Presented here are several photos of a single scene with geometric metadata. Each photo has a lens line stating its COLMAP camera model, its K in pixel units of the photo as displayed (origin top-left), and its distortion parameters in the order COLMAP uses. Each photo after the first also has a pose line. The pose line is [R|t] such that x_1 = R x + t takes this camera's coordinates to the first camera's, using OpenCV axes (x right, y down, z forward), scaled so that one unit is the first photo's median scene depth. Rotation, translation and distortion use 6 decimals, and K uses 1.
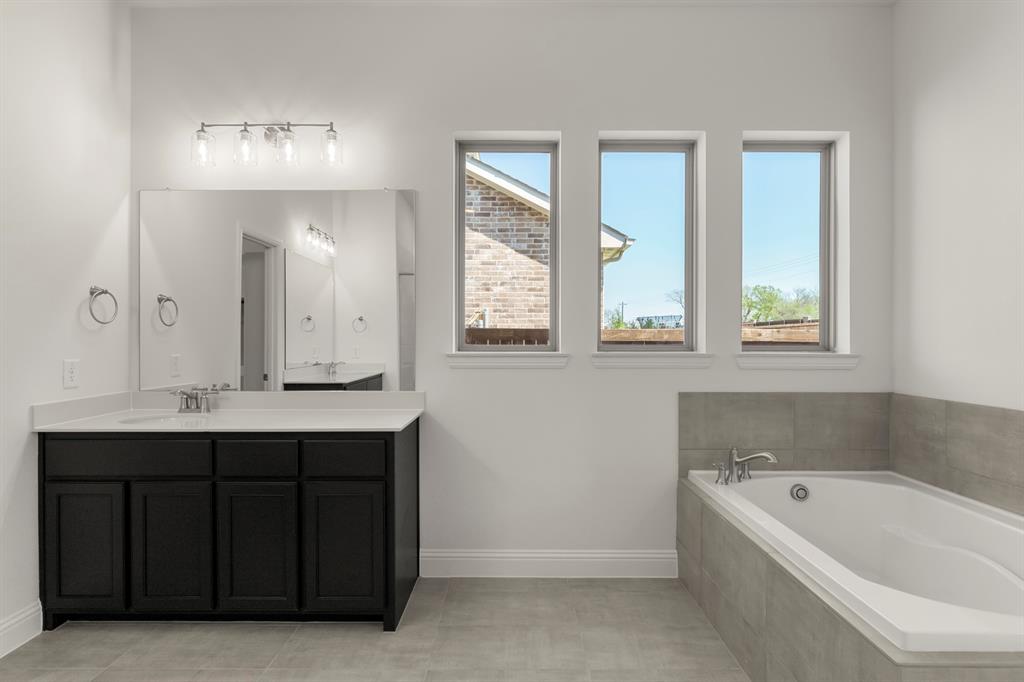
lens RADIAL K [[507.7, 0, 511.6], [0, 507.7, 340.8], [0, 0, 1]] dist [0.004027, 0.000802]
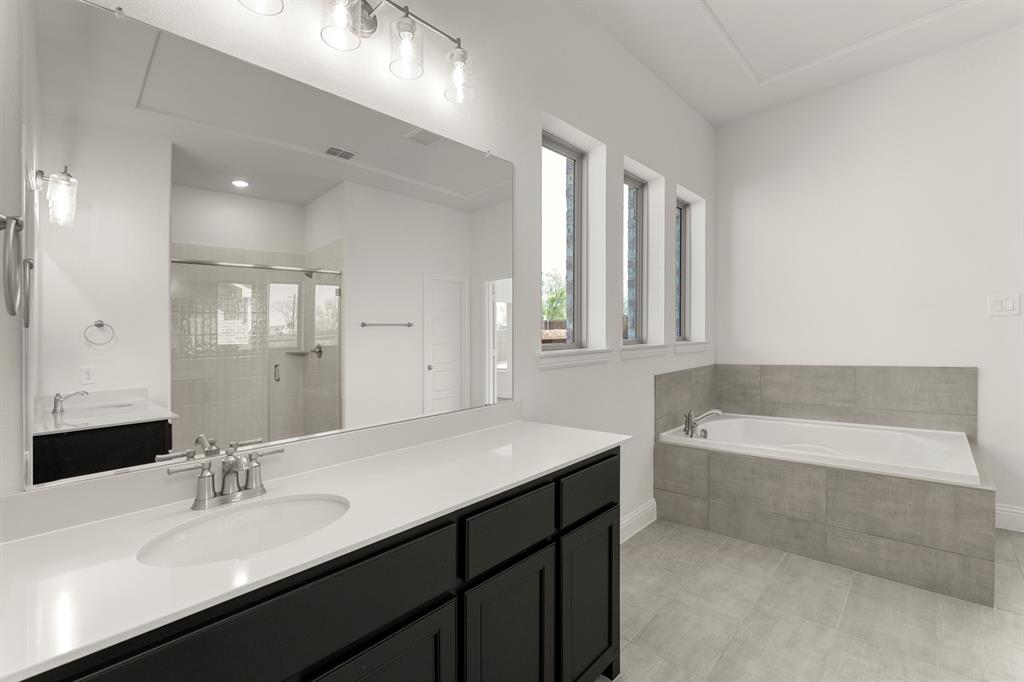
lens RADIAL K [[433.4, 0, 511.5], [0, 433.4, 347.5], [0, 0, 1]] dist [0.001187, 0.000037]
pose [[0.695588, -0.040623, 0.717291, -0.701473], [0.041119, 0.999015, 0.016704, -0.002281], [-0.717263, 0.017875, 0.696573, 0.491114]]
